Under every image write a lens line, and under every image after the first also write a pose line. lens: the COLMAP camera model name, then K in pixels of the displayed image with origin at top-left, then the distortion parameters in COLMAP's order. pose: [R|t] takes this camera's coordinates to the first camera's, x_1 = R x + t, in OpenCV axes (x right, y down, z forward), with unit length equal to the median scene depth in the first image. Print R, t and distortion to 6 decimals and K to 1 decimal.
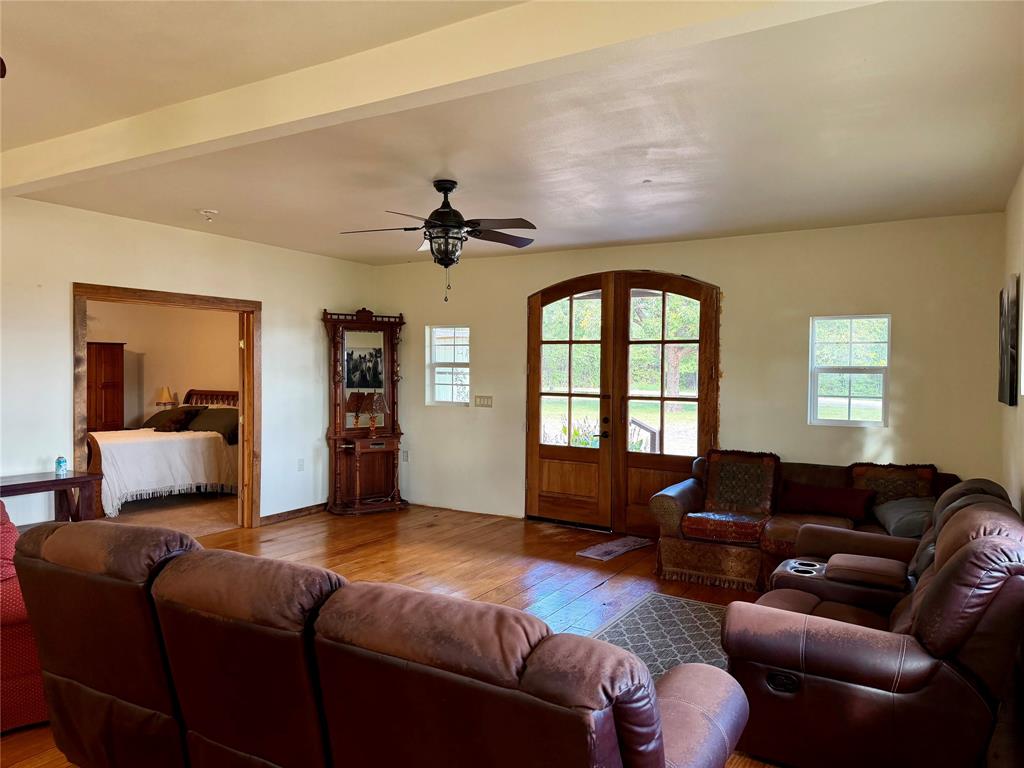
lens RADIAL K [[724.7, 0, 512.0], [0, 724.7, 384.0], [0, 0, 1]] dist [0.117199, -0.126827]
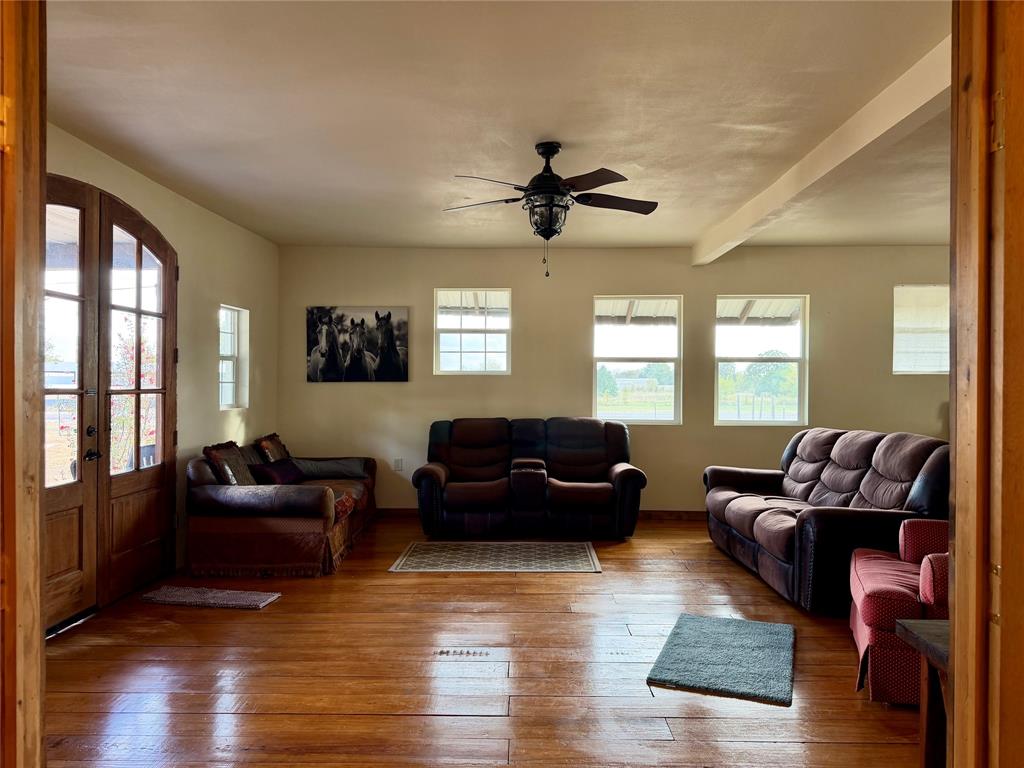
lens RADIAL K [[724.7, 0, 512.0], [0, 724.7, 384.0], [0, 0, 1]] dist [0.117199, -0.126827]
pose [[-0.494996, -0.017189, 0.868725, -0.584567], [0.014586, 0.999499, 0.028087, -0.001347], [-0.868773, 0.026574, -0.494497, 1.014240]]
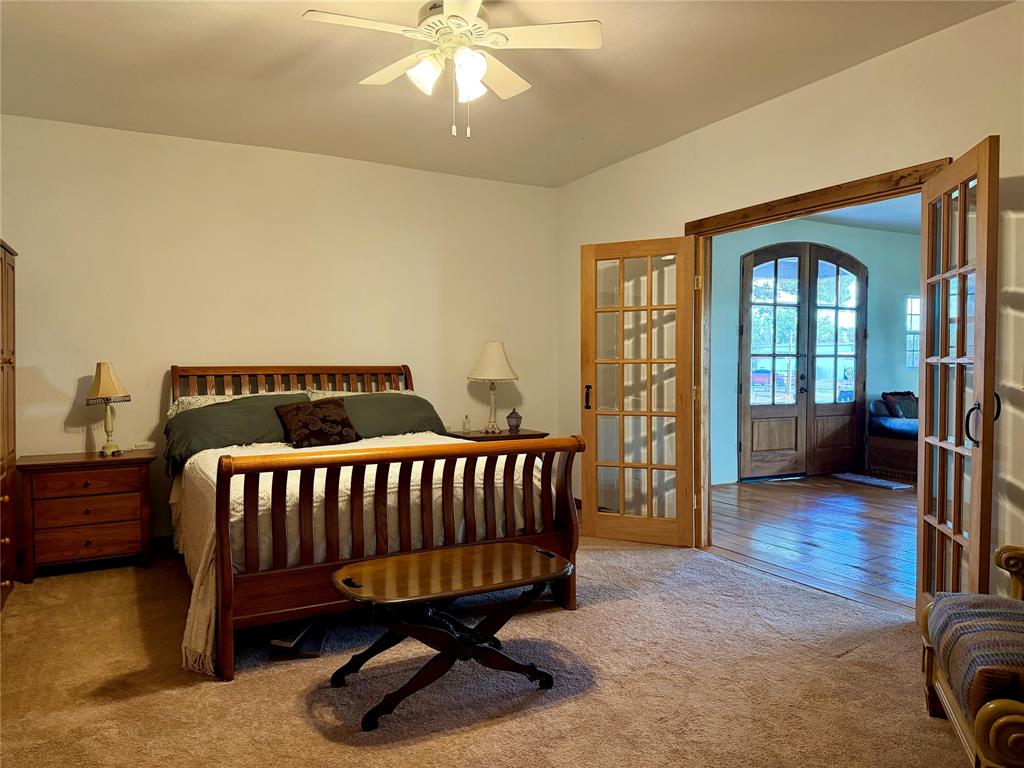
lens RADIAL K [[724.7, 0, 512.0], [0, 724.7, 384.0], [0, 0, 1]] dist [0.117199, -0.126827]
pose [[0.499284, -0.039597, 0.865533, -1.074007], [0.031011, 0.999132, 0.027820, 0.016413], [-0.865883, 0.012950, 0.500078, 0.834425]]
